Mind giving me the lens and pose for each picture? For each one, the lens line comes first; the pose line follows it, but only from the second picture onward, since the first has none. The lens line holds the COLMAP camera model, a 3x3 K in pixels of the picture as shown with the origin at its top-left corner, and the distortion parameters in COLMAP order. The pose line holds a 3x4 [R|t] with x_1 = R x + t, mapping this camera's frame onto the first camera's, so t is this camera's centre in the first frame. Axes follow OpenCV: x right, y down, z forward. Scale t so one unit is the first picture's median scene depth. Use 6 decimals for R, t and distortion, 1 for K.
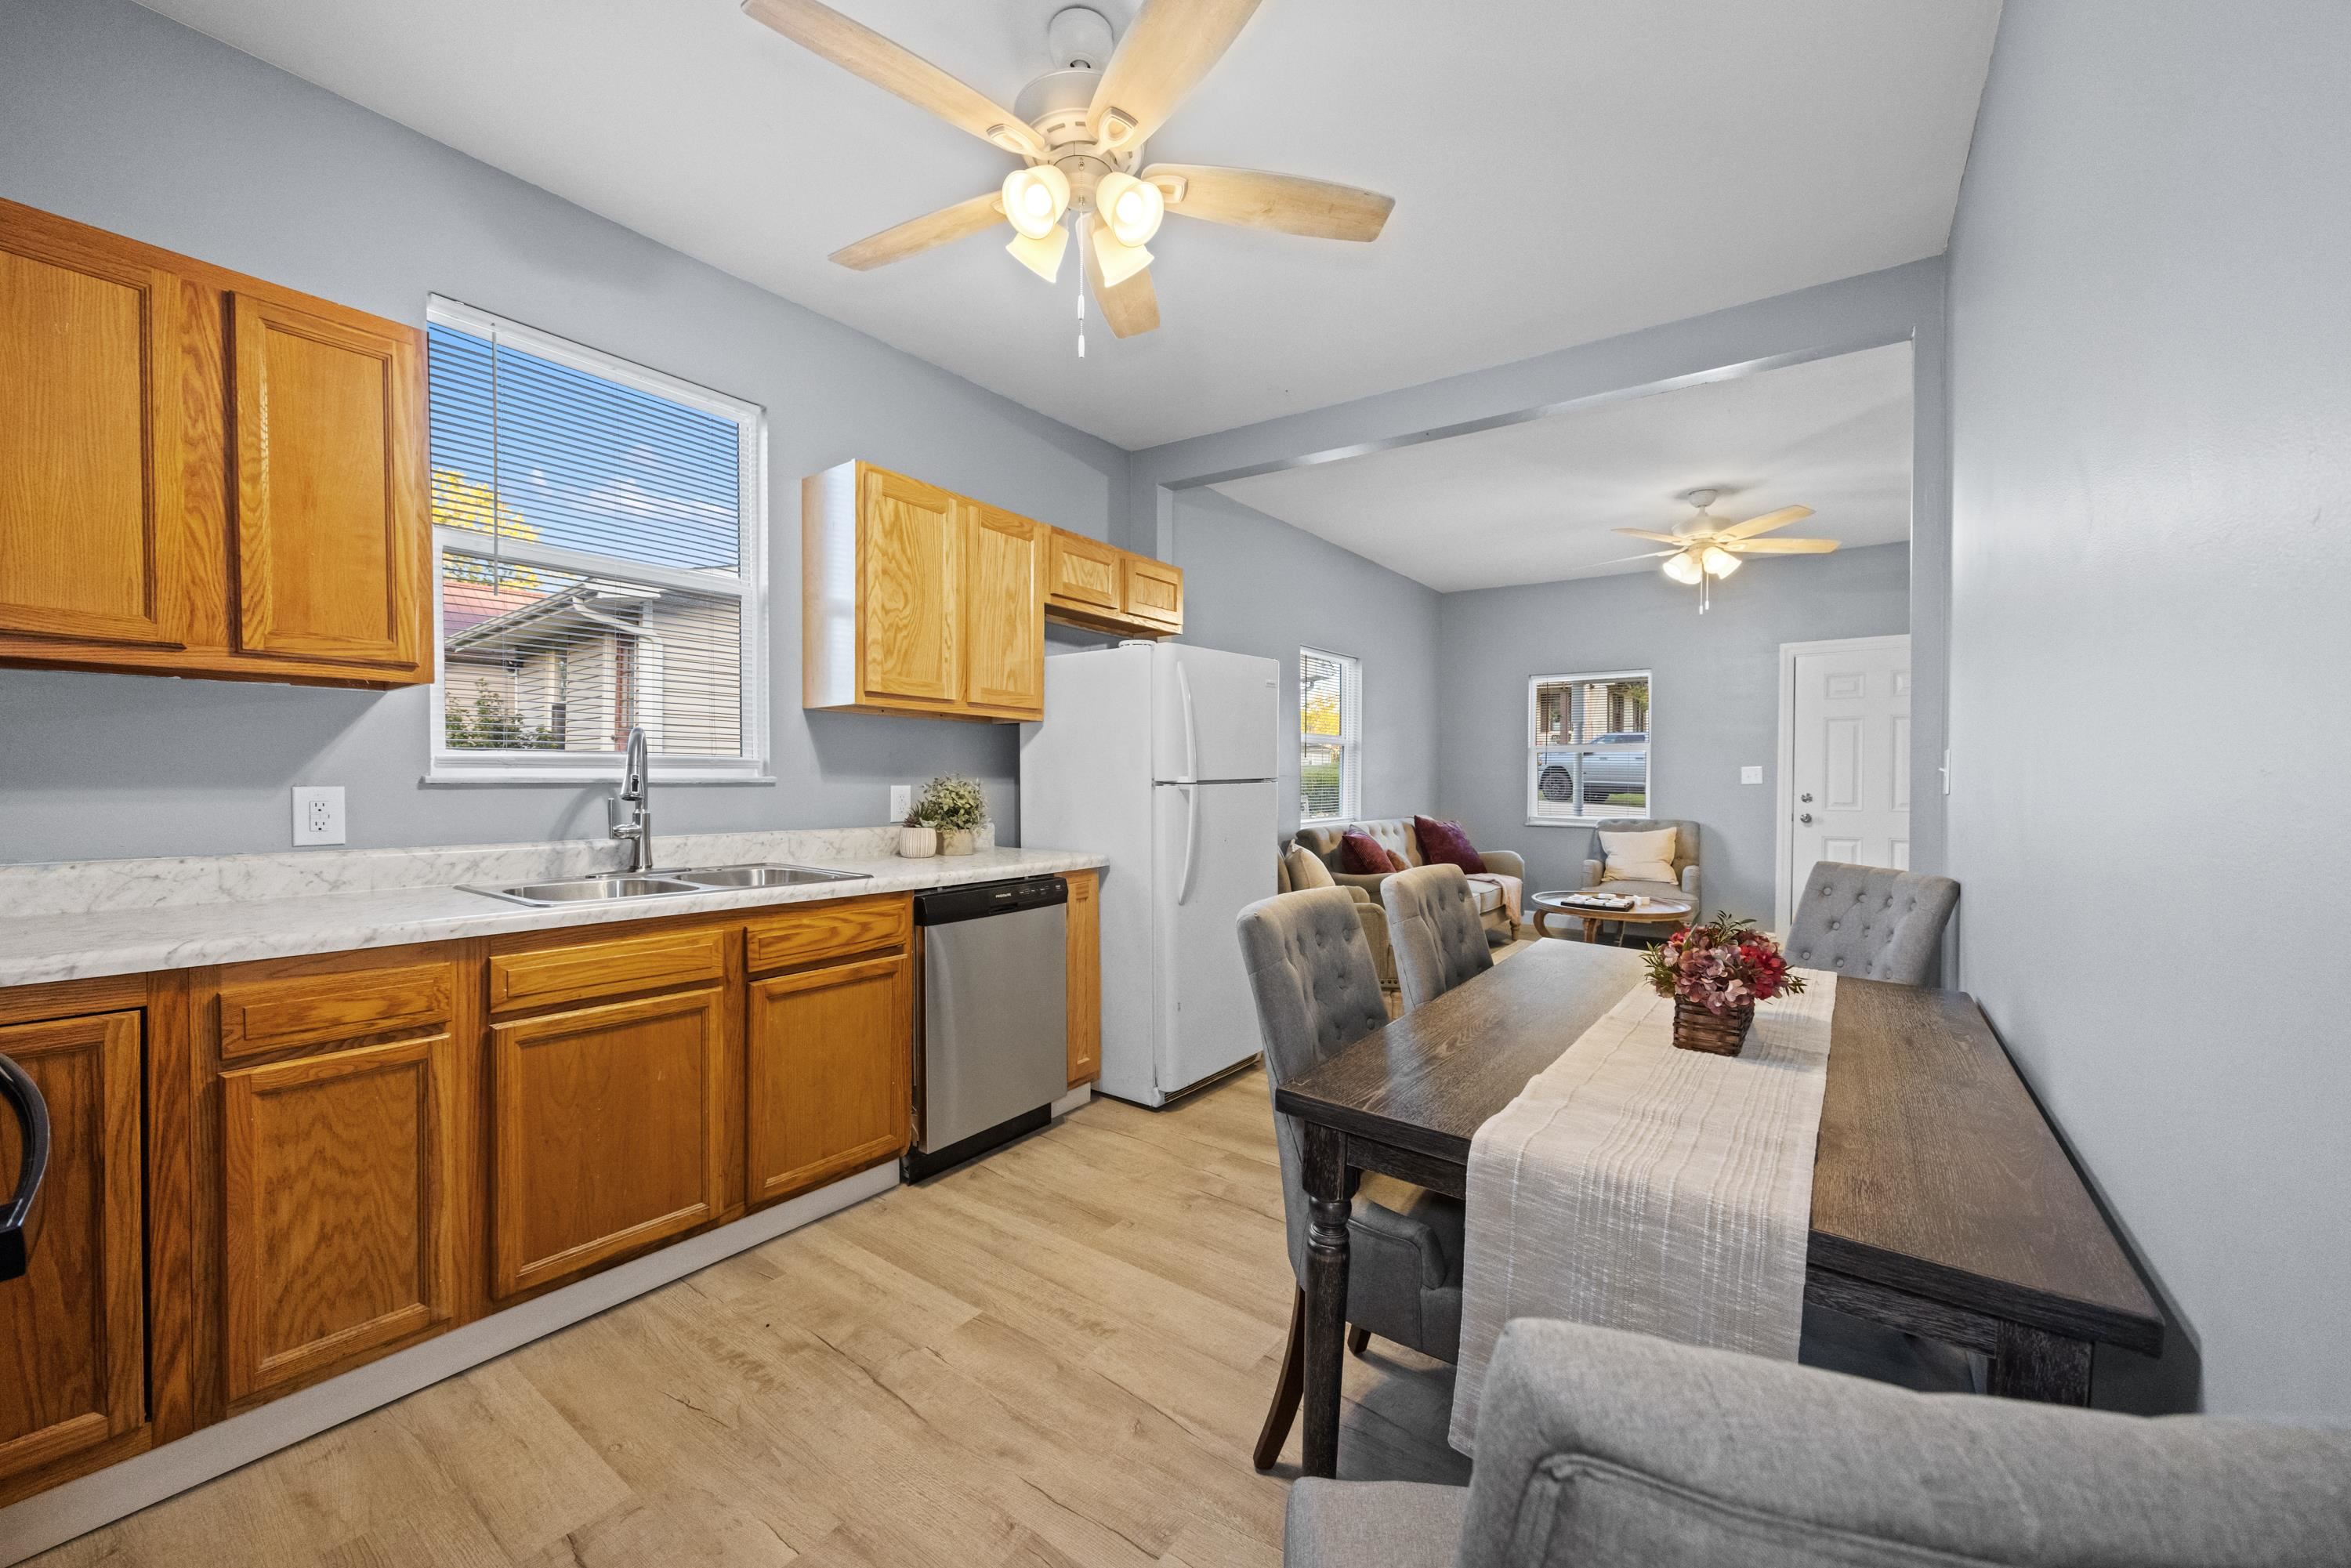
lens RADIAL K [[904.1, 0, 1147.7], [0, 904.1, 804.3], [0, 0, 1]] dist [-0.017091, 0.000007]
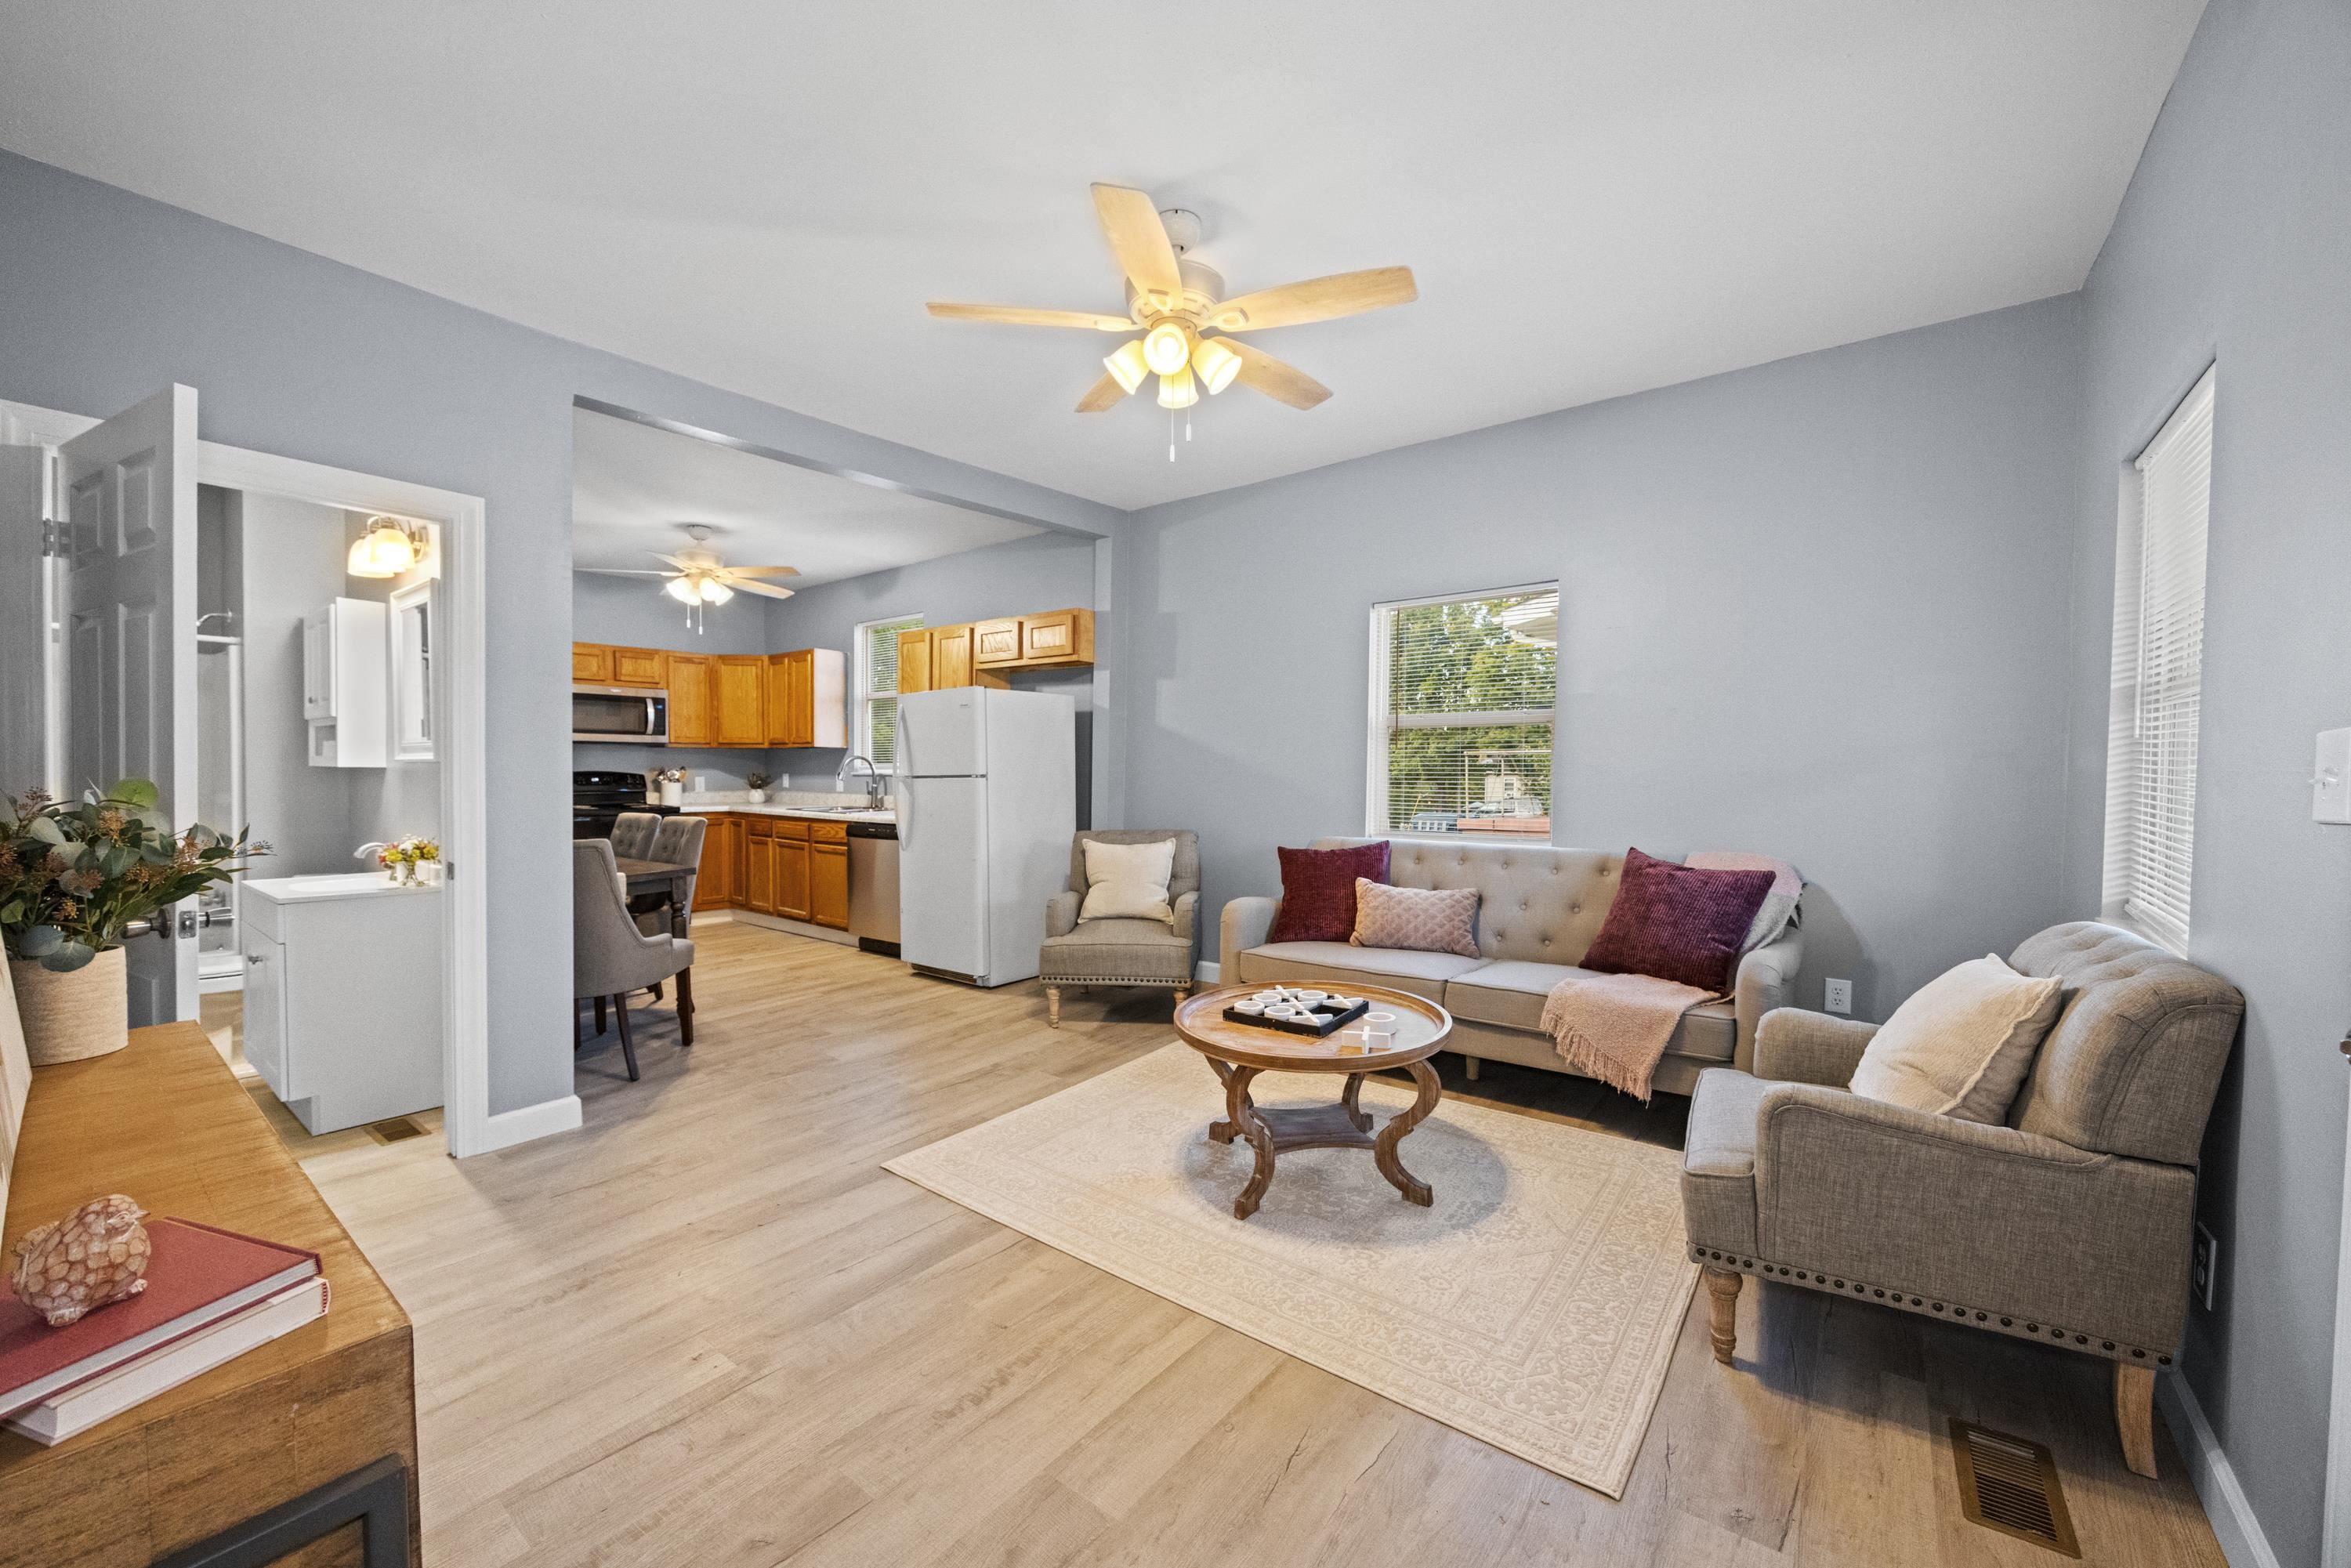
lens RADIAL K [[902.4, 0, 1166.4], [0, 902.4, 791.8], [0, 0, 1]] dist [-0.001156, 0.000115]
pose [[-0.012829, 0.023828, -0.999634, 0.920041], [-0.029848, 0.999261, 0.024202, -0.028497], [0.999472, 0.030147, -0.012108, 0.810860]]
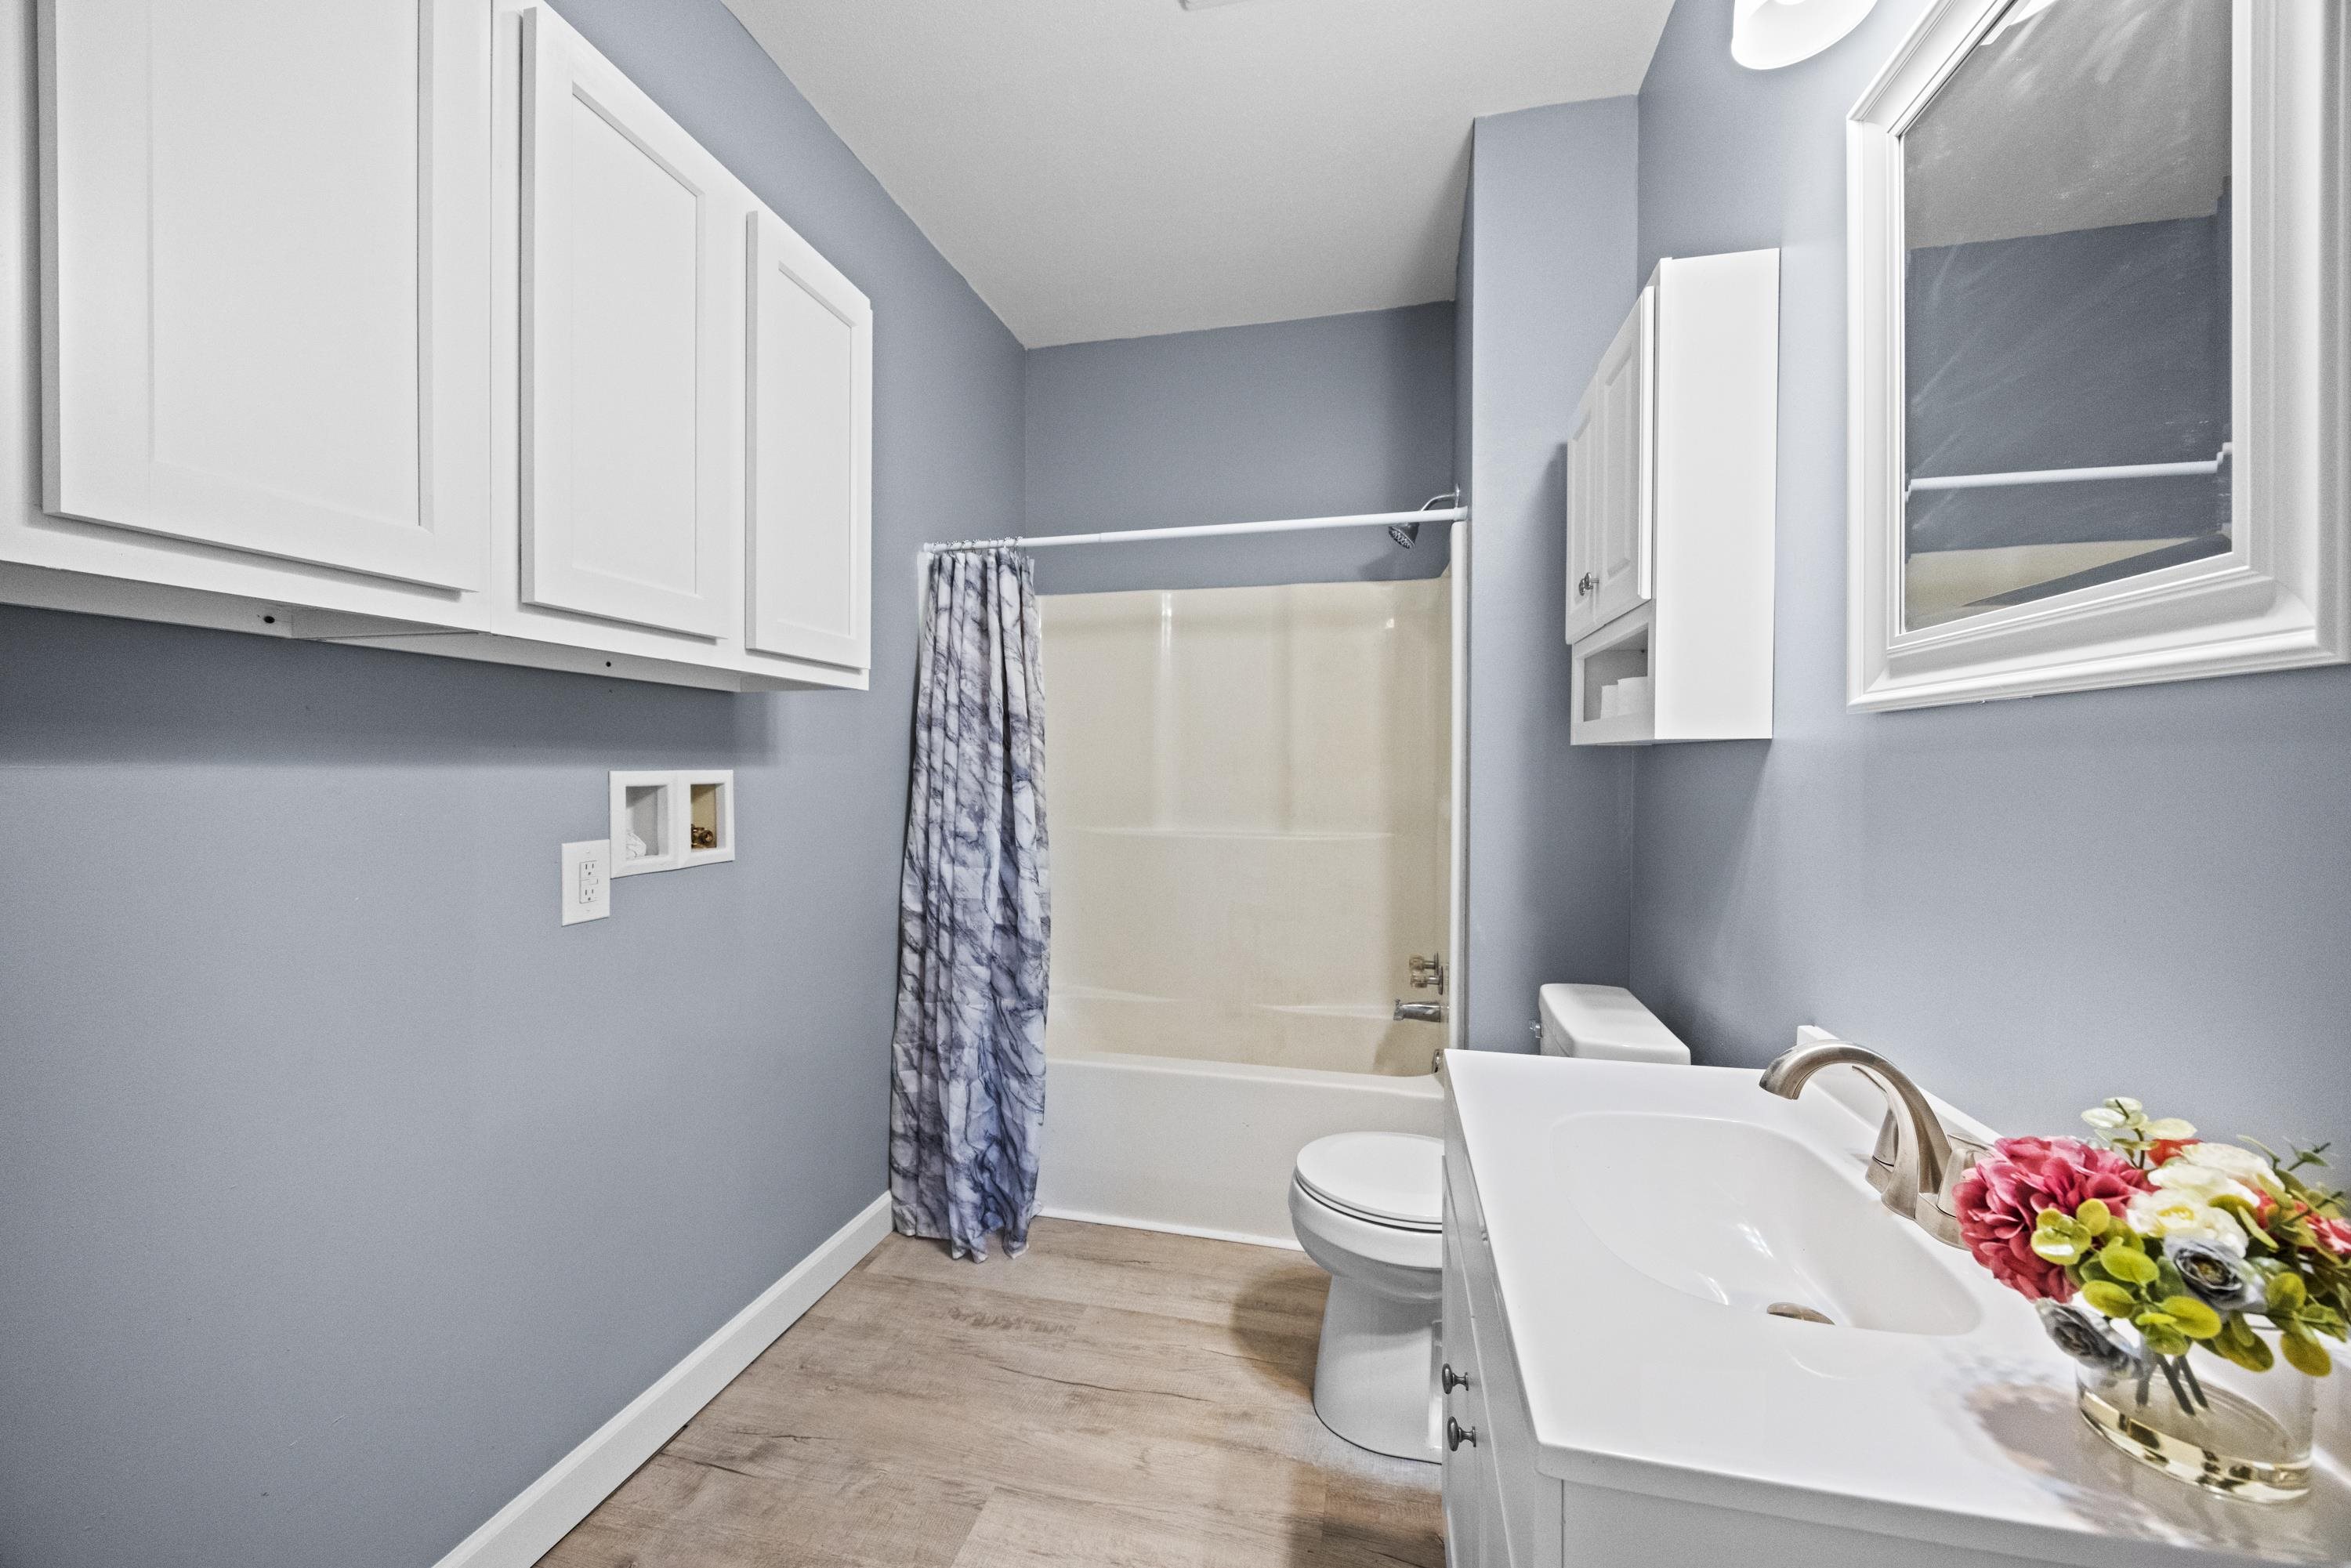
lens RADIAL K [[902.4, 0, 1166.4], [0, 902.4, 791.8], [0, 0, 1]] dist [-0.001156, 0.000115]
pose [[-0.912966, 0.011577, -0.407871, 0.491850], [-0.012663, 0.998312, 0.056682, -0.011779], [0.407839, 0.056913, -0.911278, 0.372850]]
